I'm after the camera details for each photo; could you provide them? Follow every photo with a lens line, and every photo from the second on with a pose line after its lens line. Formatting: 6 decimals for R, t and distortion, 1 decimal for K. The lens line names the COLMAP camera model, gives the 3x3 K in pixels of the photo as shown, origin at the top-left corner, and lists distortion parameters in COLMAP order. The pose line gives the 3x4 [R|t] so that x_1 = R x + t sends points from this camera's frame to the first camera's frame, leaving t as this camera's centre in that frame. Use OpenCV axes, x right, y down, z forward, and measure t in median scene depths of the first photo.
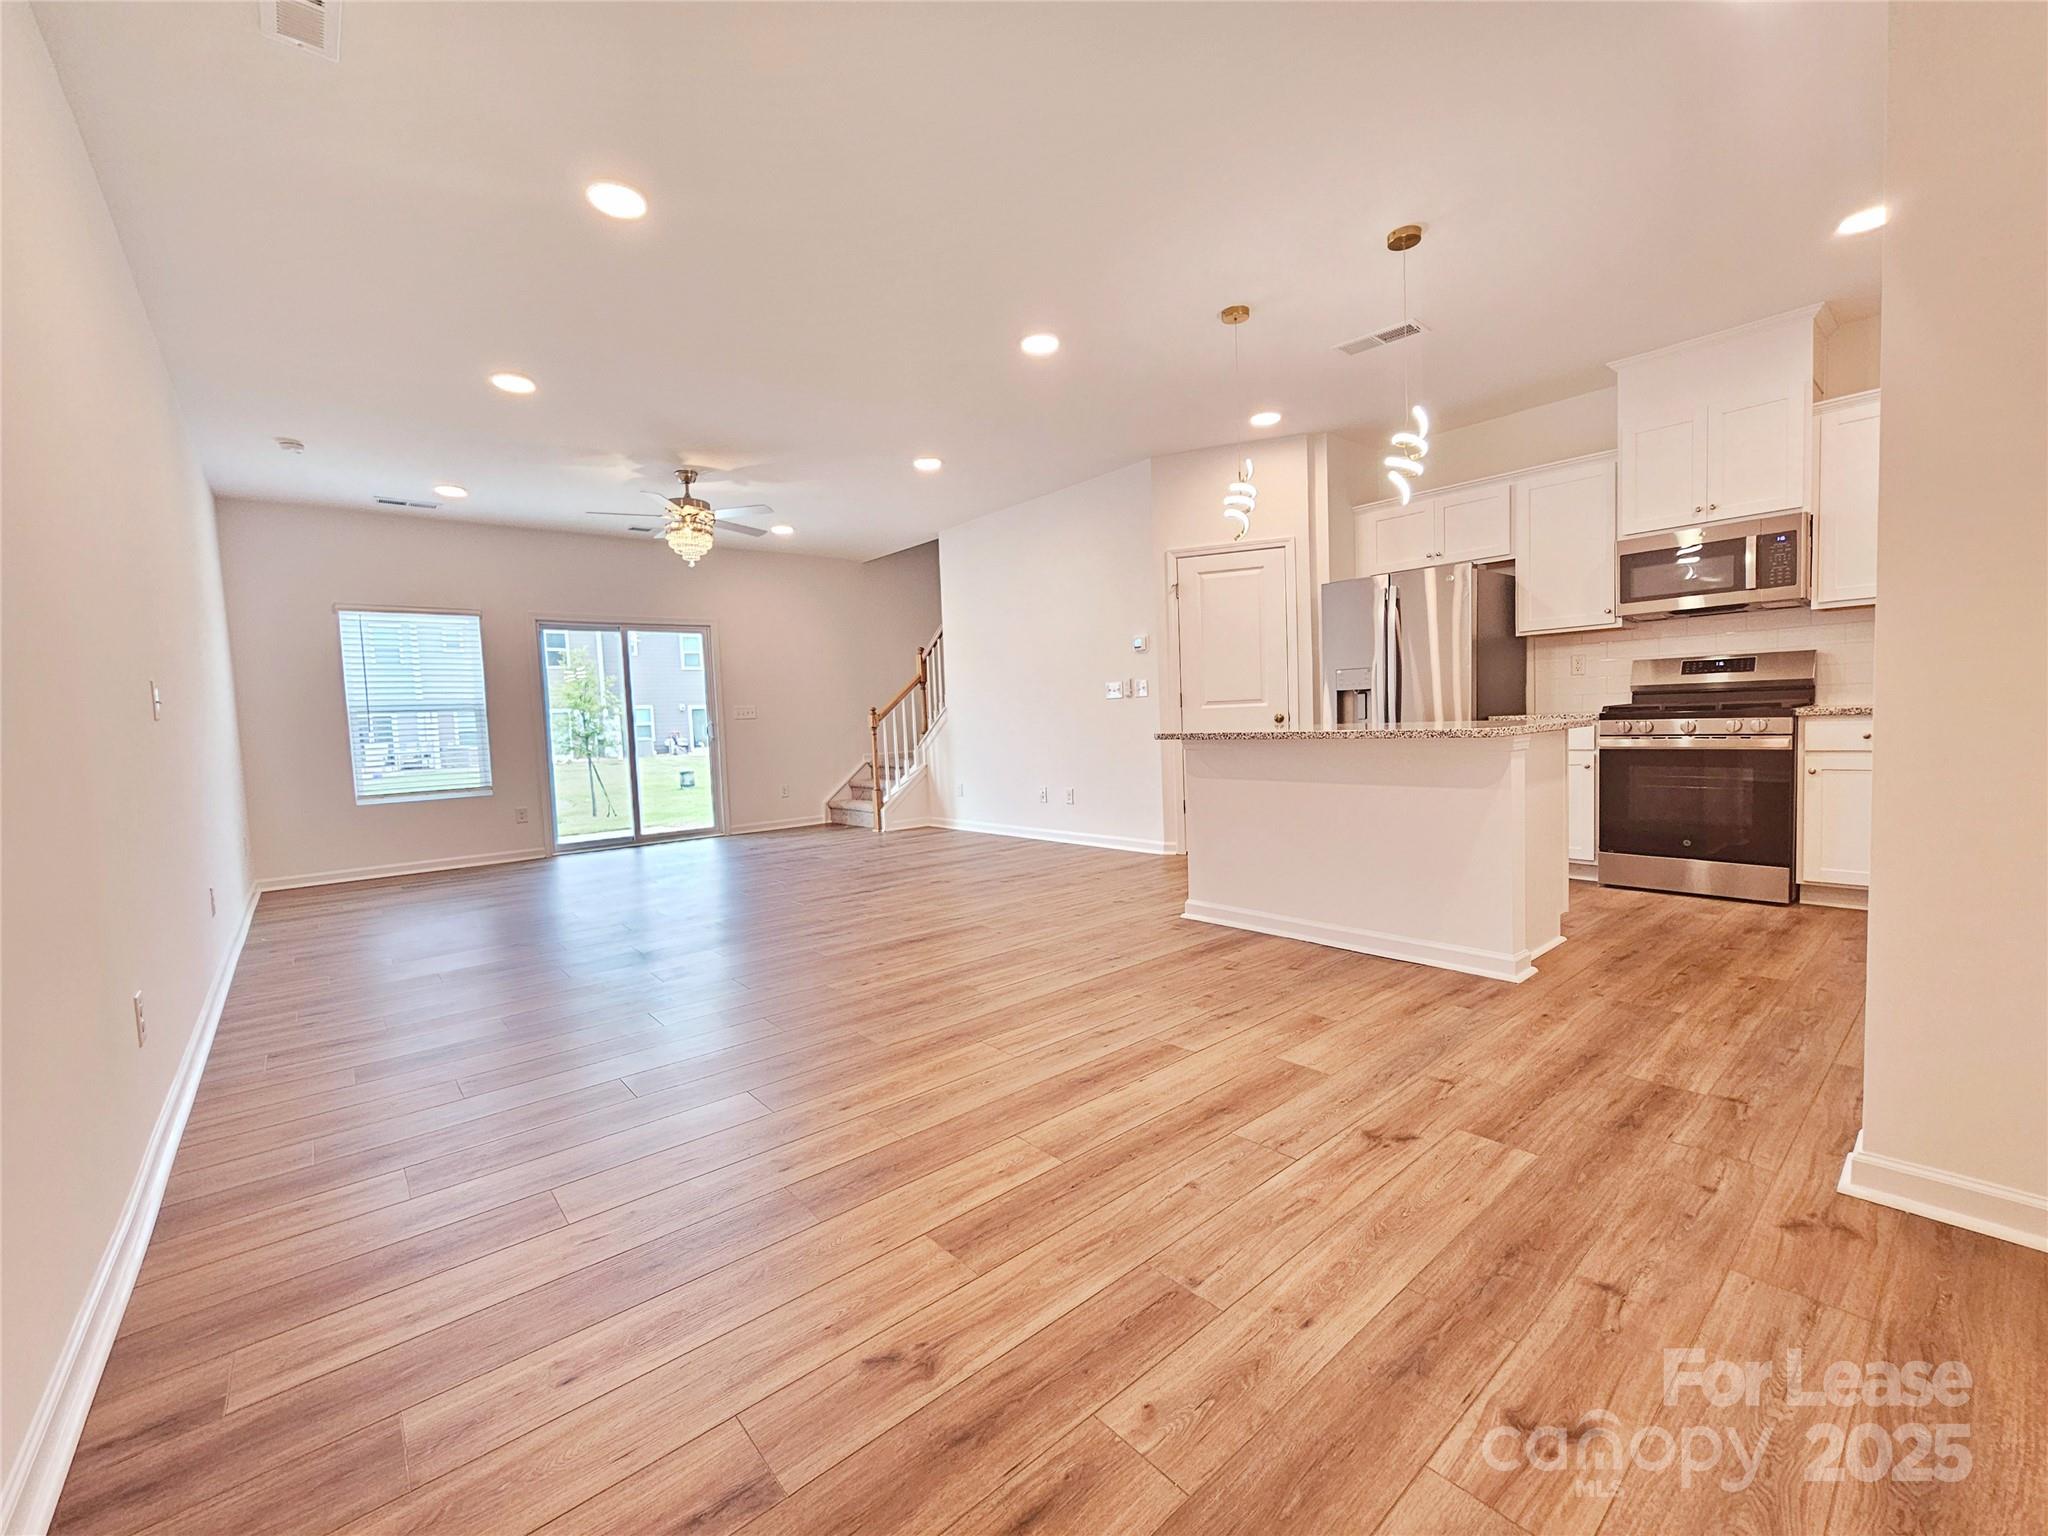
lens RADIAL K [[844.8, 0, 1024.0], [0, 844.8, 768.0], [0, 0, 1]] dist [-0.000859, -0.000284]
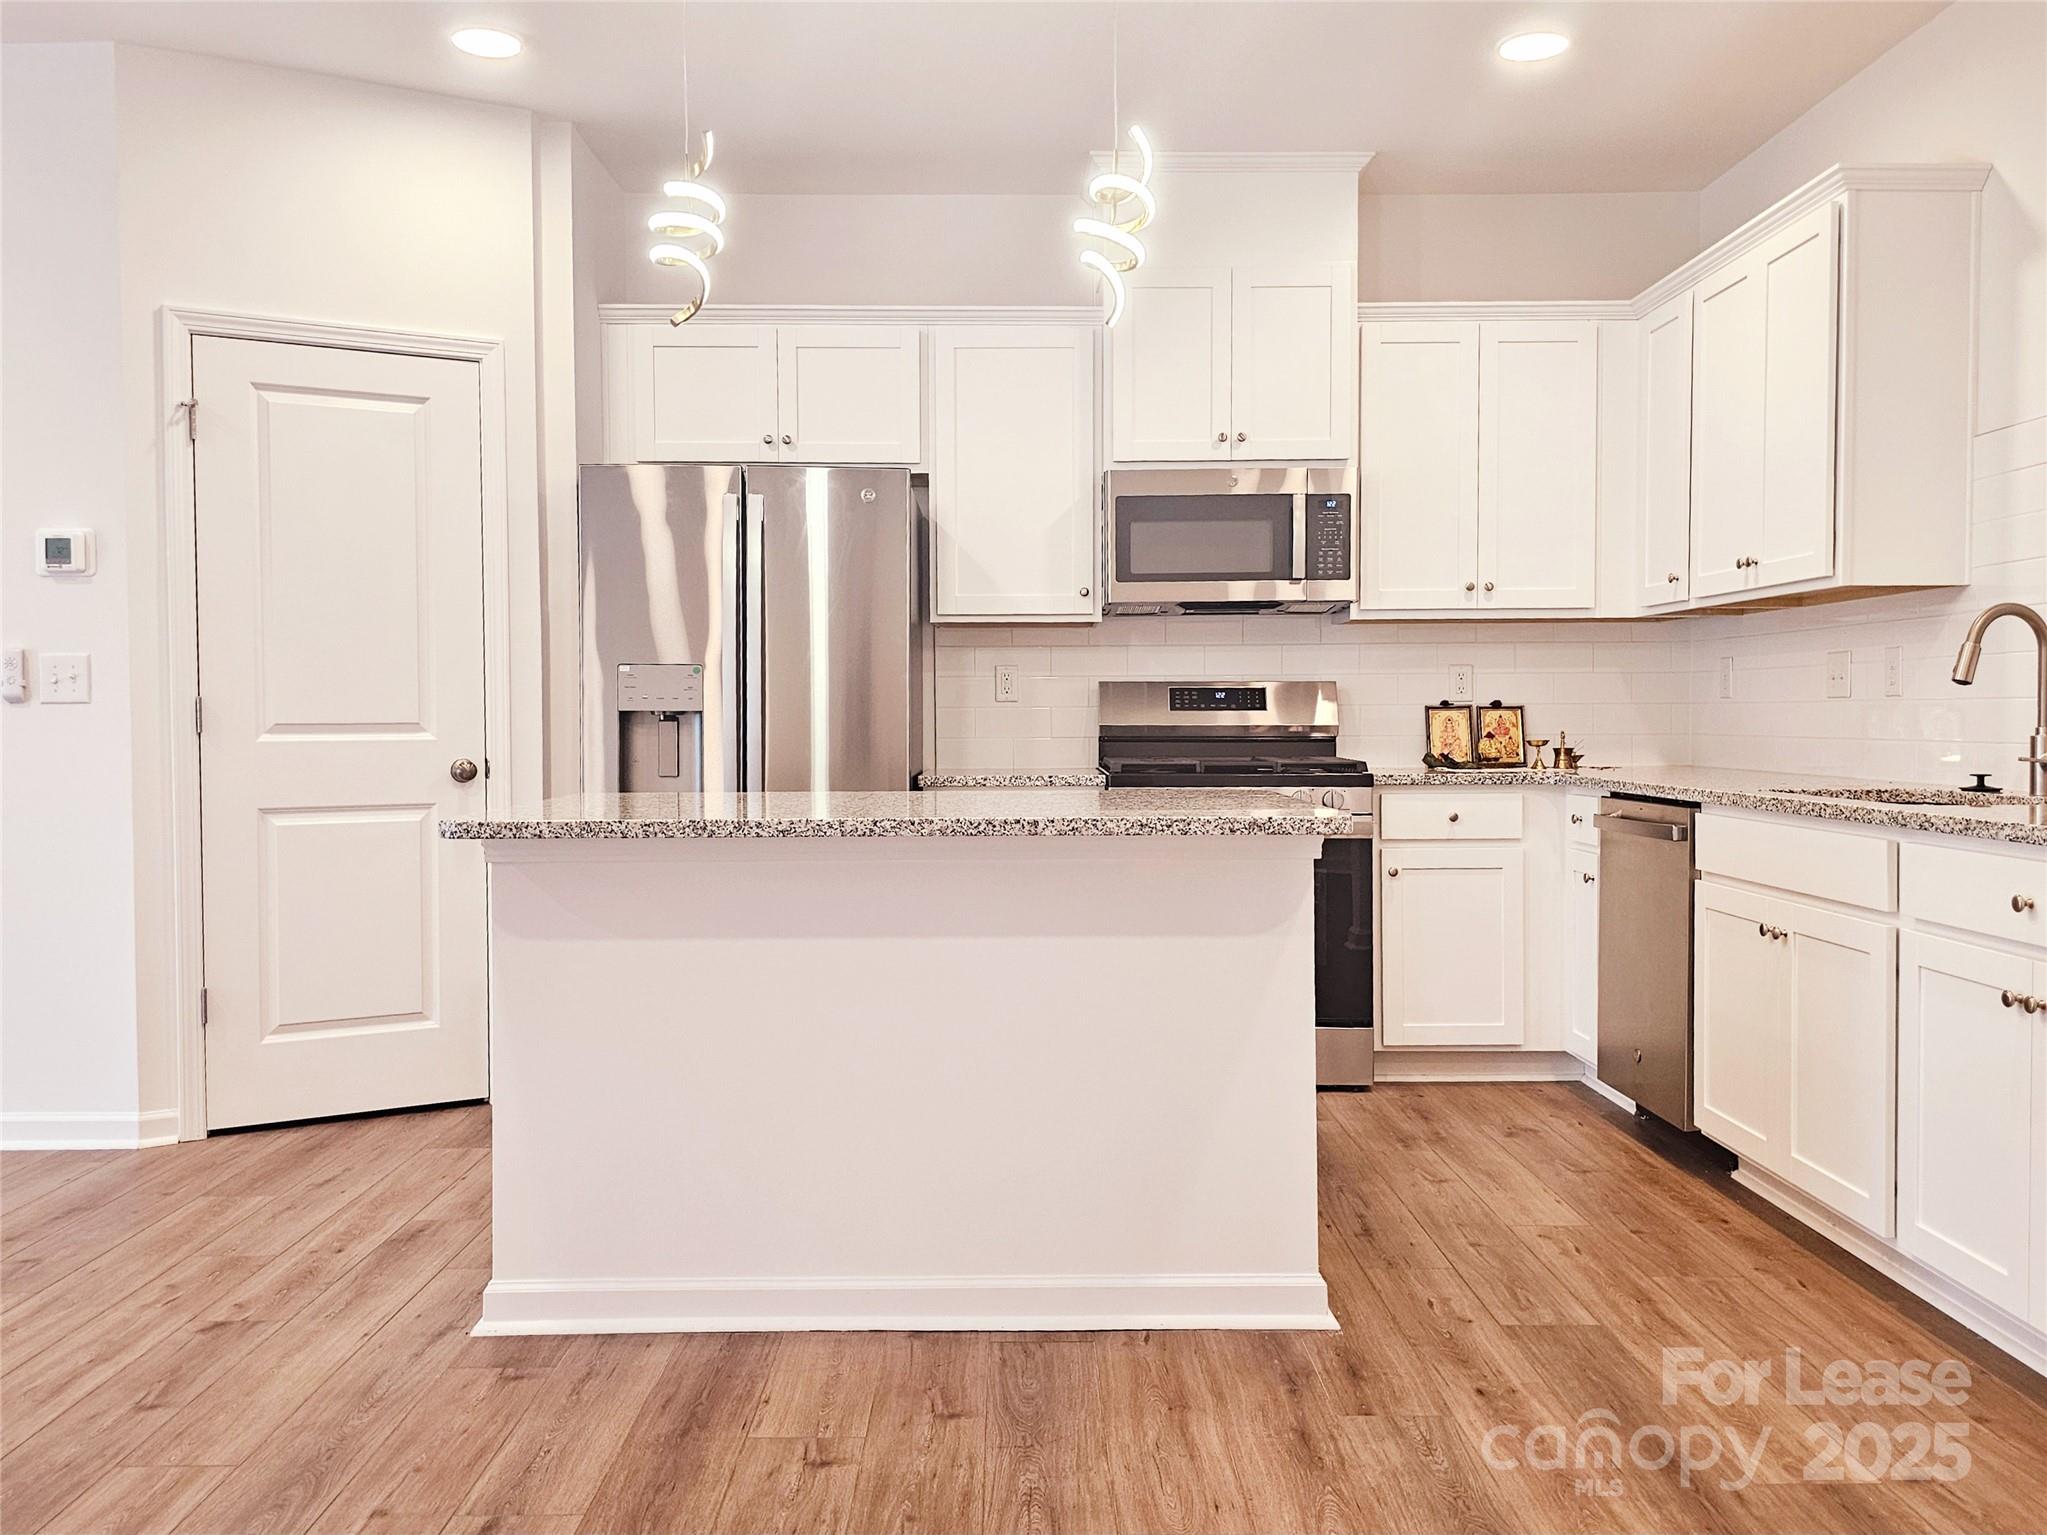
lens RADIAL K [[1713.6, 0, 1005.9], [0, 1713.6, 765.3], [0, 0, 1]] dist [0.044178, -0.016386]
pose [[0.646665, 0.016363, 0.762599, -0.211546], [0.024879, 0.998786, -0.042527, -0.024682], [-0.762369, 0.046473, 0.645472, 0.322721]]
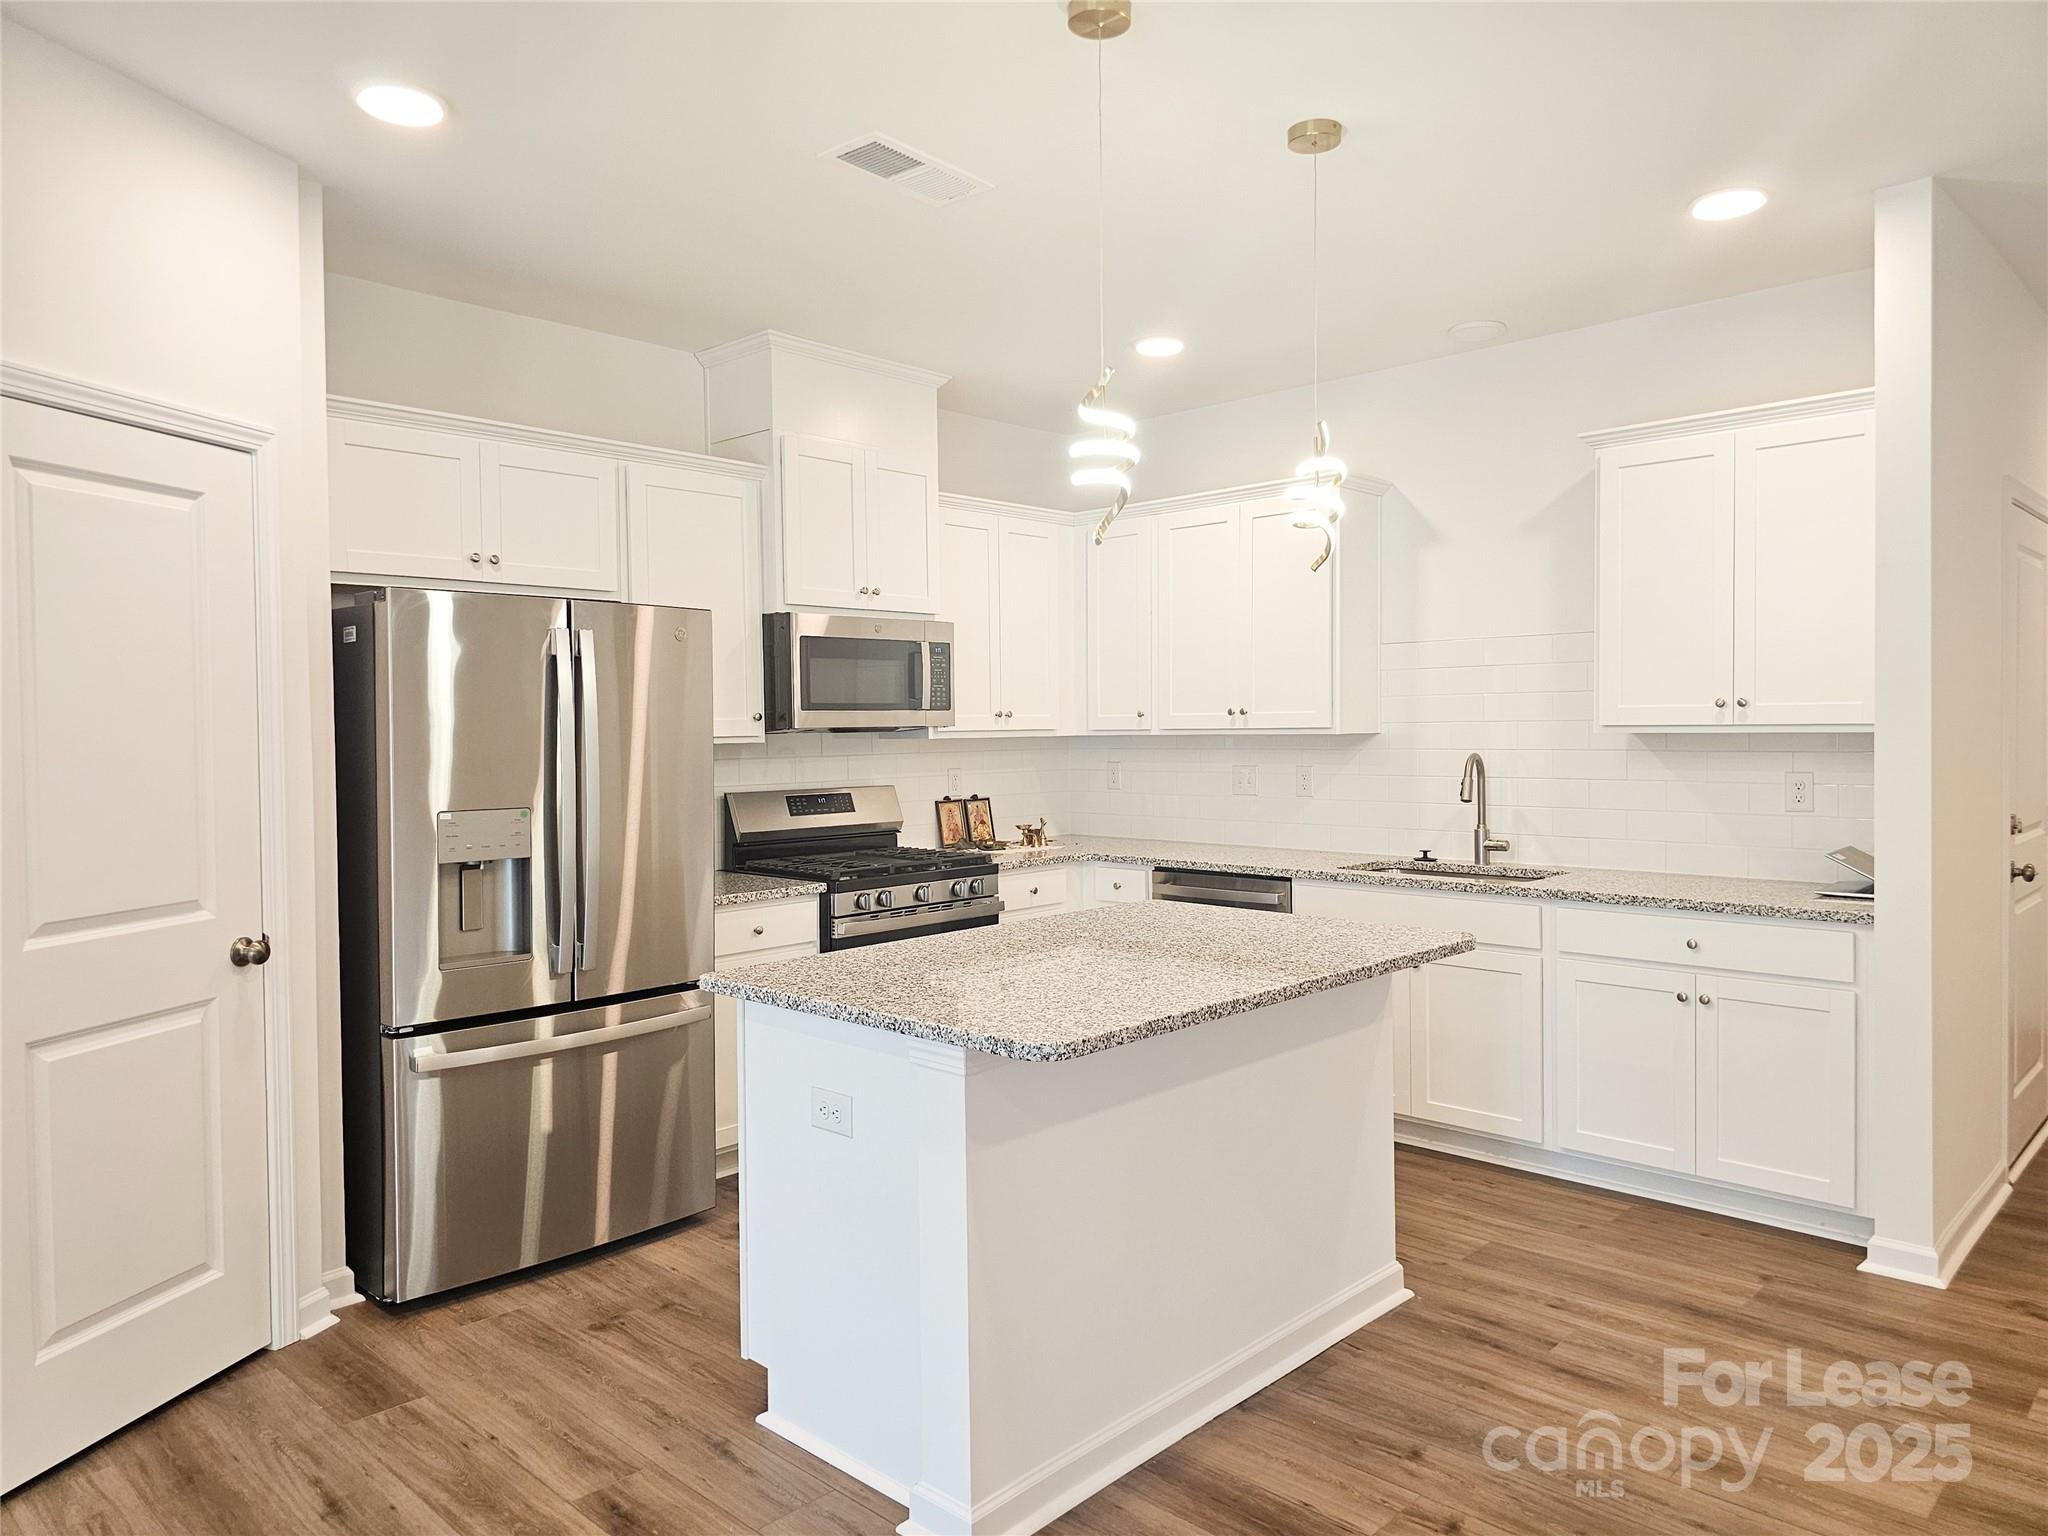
lens RADIAL K [[1386.6, 0, 1020.2], [0, 1386.6, 760.1], [0, 0, 1]] dist [0.069933, -0.074716]
pose [[-0.098799, 0.015480, 0.994987, -0.361153], [0.078529, 0.996882, -0.007712, -0.134858], [-0.992004, 0.077374, -0.099706, 0.939682]]
